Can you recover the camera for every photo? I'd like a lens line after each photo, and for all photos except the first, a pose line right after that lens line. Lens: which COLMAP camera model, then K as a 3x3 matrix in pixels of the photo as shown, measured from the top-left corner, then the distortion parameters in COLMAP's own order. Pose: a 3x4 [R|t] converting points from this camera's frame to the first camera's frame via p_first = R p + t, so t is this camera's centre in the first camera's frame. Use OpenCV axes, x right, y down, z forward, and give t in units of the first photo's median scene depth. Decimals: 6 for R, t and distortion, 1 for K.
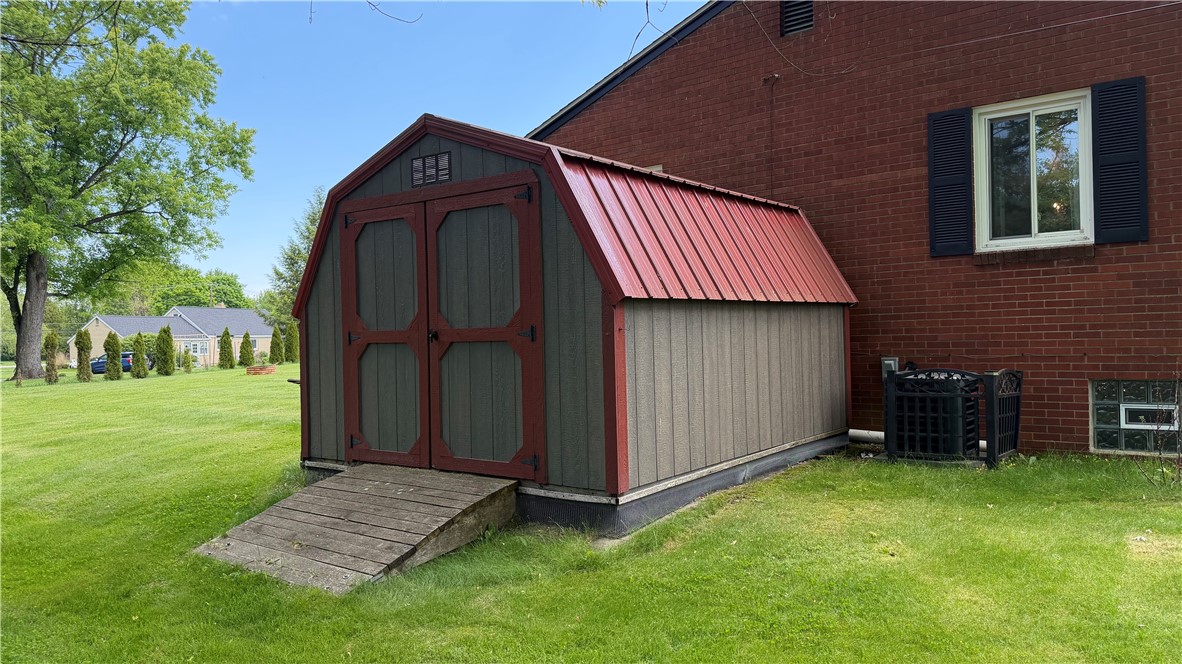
lens RADIAL K [[826.1, 0, 591.0], [0, 826.1, 332.0], [0, 0, 1]] dist [0.091359, -0.137074]
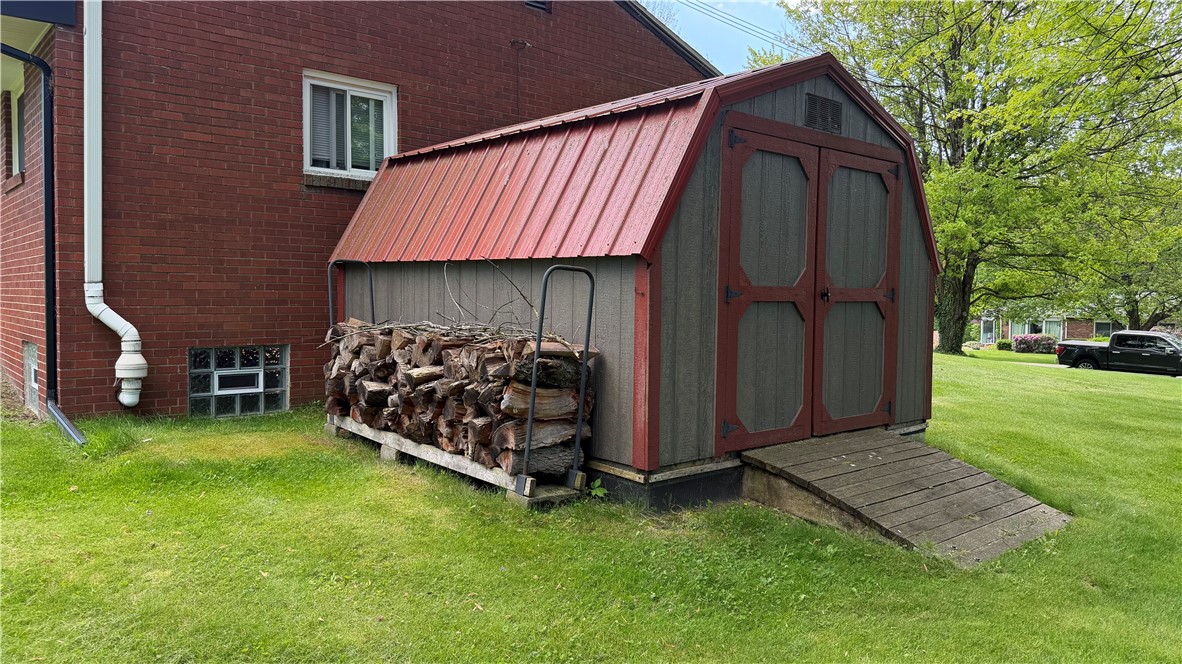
lens RADIAL K [[826.1, 0, 591.0], [0, 826.1, 332.0], [0, 0, 1]] dist [0.091359, -0.137074]
pose [[0.196420, -0.020457, 0.980306, -1.005152], [-0.021609, 0.999449, 0.025186, 0.024808], [-0.980282, -0.026130, 0.195870, 0.924730]]
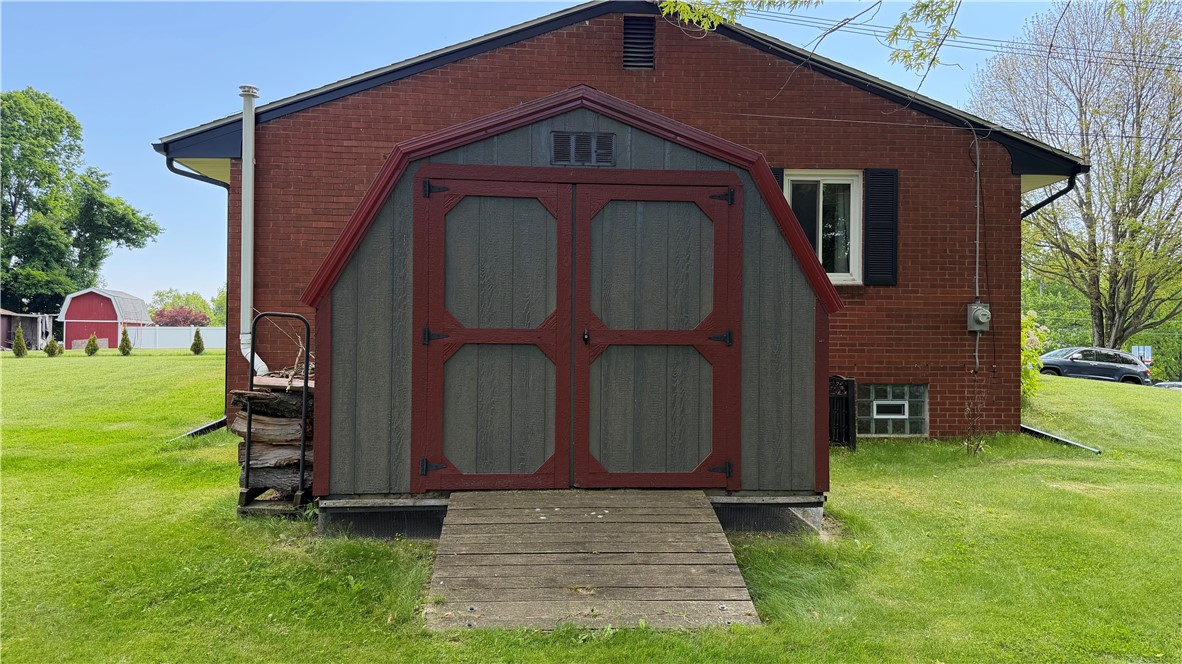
lens RADIAL K [[826.1, 0, 591.0], [0, 826.1, 332.0], [0, 0, 1]] dist [0.091359, -0.137074]
pose [[0.744268, 0.035783, 0.666922, -0.665711], [-0.027913, 0.999358, -0.022470, 0.016382], [-0.667297, -0.001892, 0.744789, 0.292975]]
